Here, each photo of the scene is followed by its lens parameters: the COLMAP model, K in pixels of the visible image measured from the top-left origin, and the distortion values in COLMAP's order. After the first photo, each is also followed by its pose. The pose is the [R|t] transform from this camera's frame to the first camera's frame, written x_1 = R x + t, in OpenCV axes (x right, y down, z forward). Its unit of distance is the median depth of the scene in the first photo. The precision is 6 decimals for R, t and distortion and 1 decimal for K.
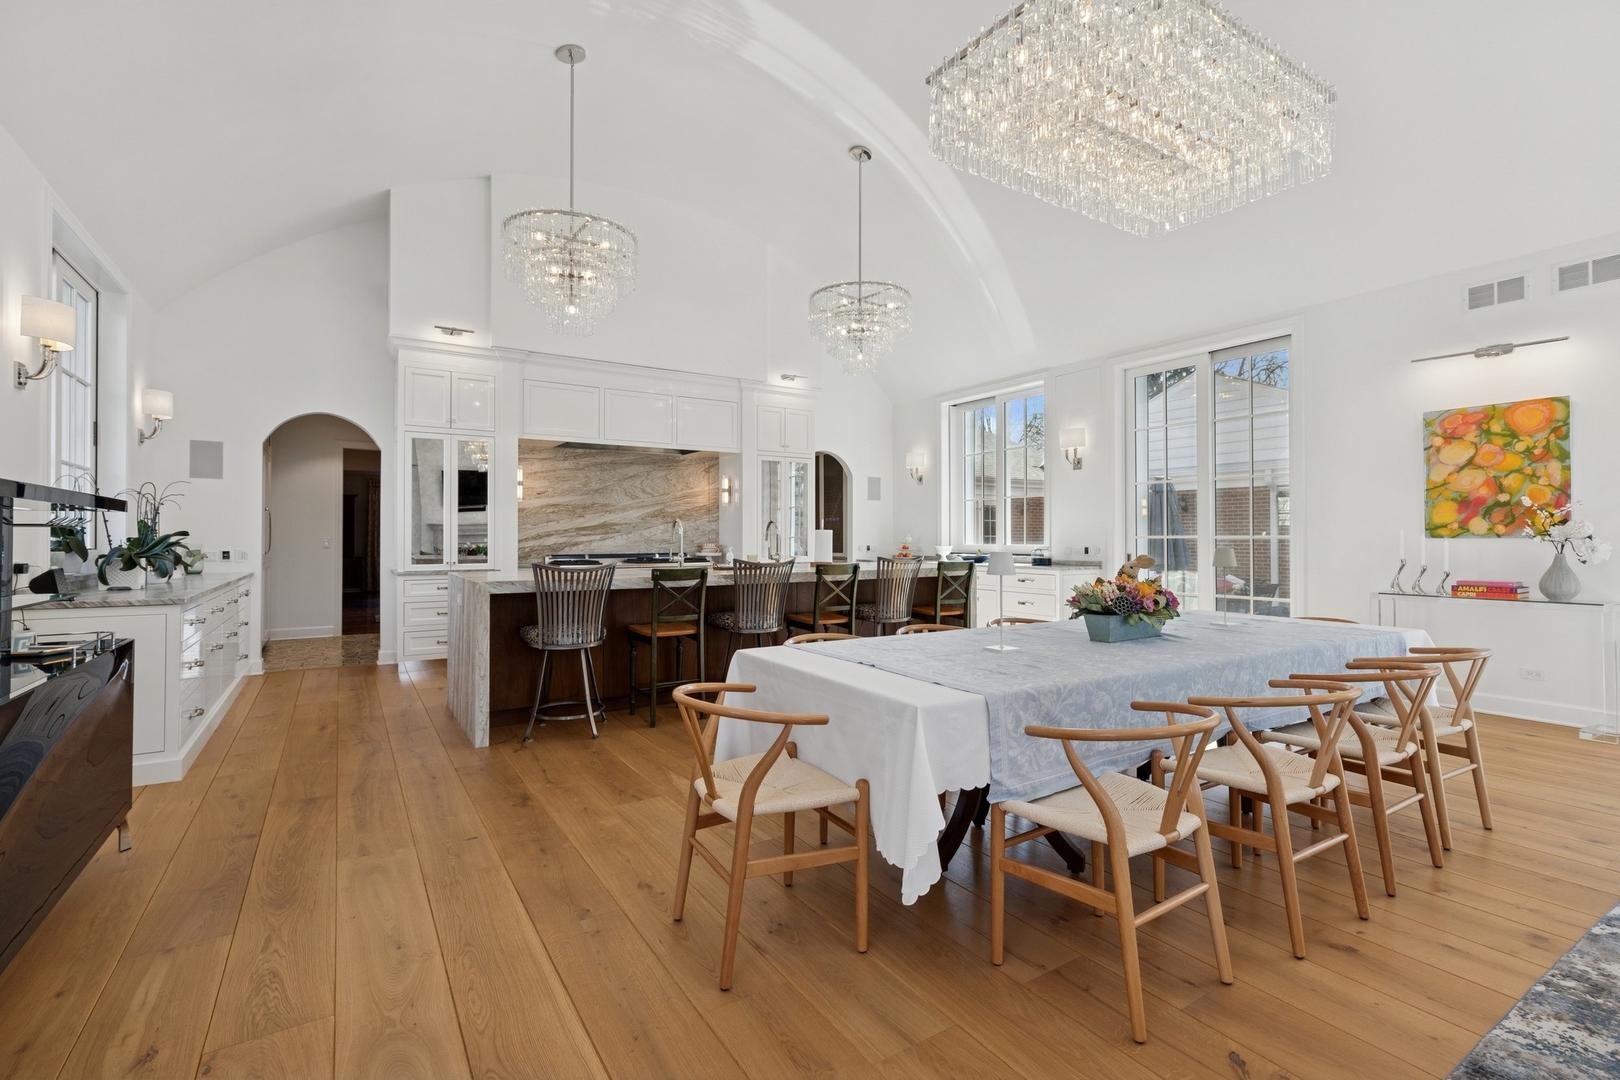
lens RADIAL K [[744.8, 0, 811.6], [0, 744.8, 533.0], [0, 0, 1]] dist [0.008045, -0.001074]
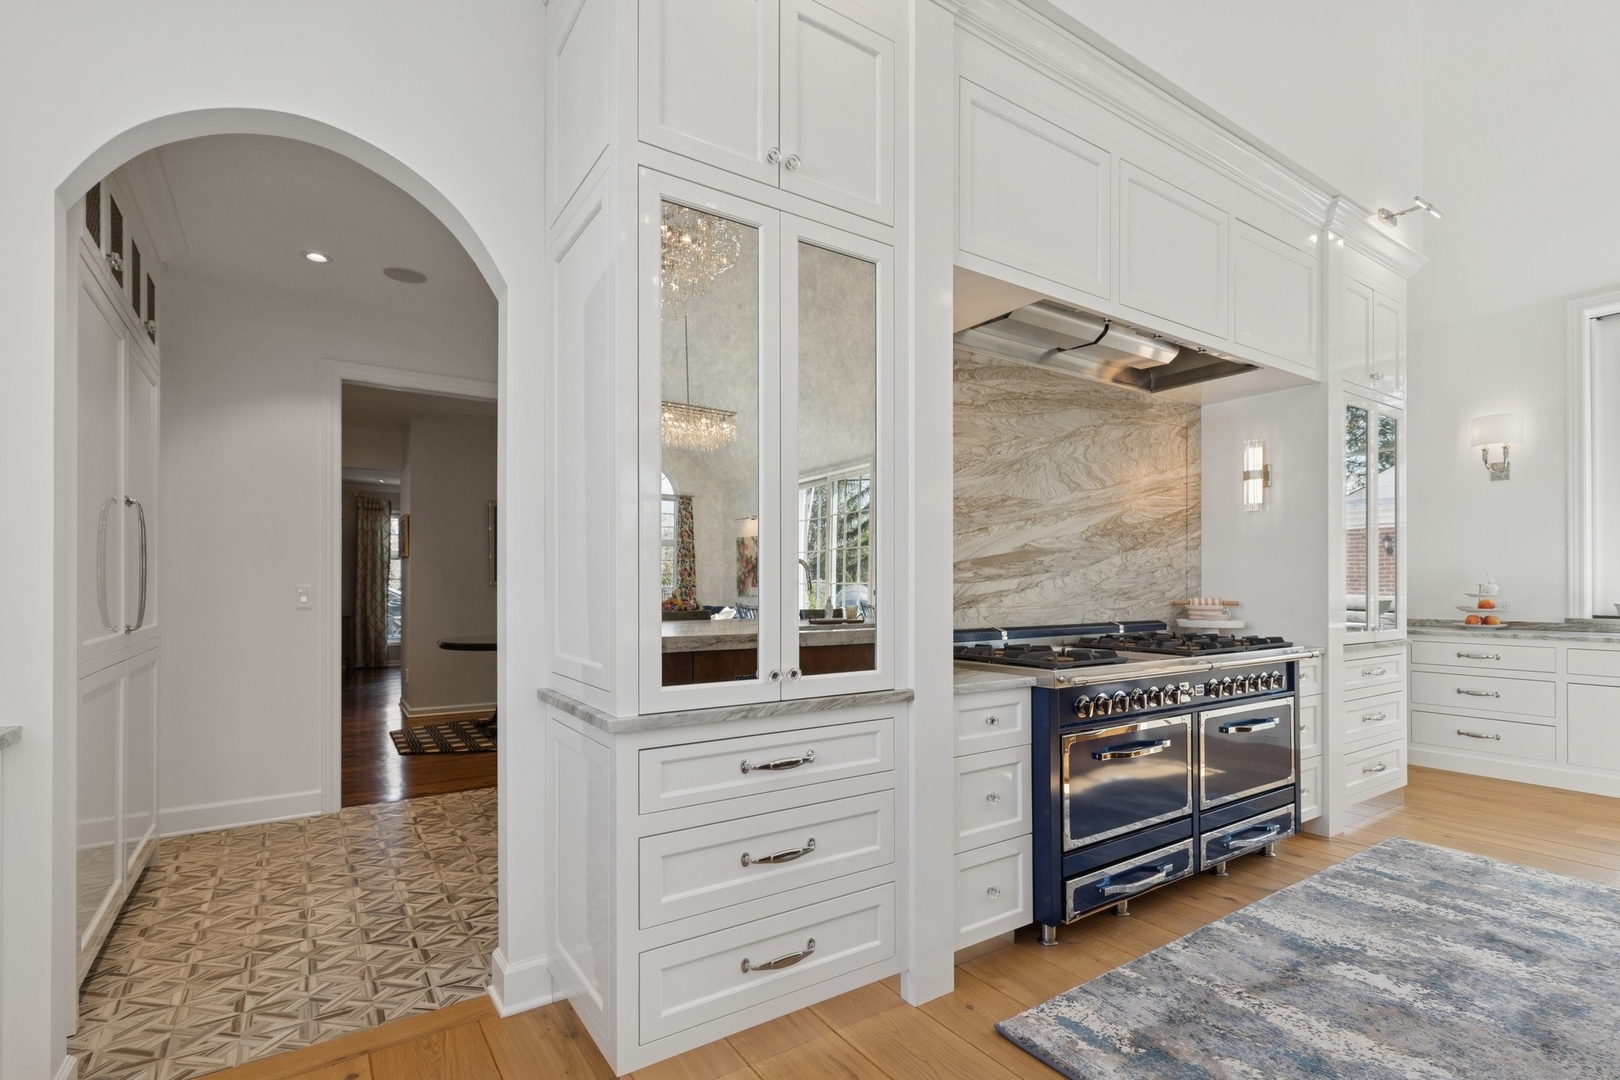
lens RADIAL K [[744.8, 0, 812.2], [0, 744.8, 584.7], [0, 0, 1]] dist [0.008045, -0.001074]
pose [[0.999138, 0.000048, 0.041506, -0.406386], [-0.000229, 0.999990, 0.004353, 0.004639], [-0.041505, -0.004359, 0.999129, 0.607954]]
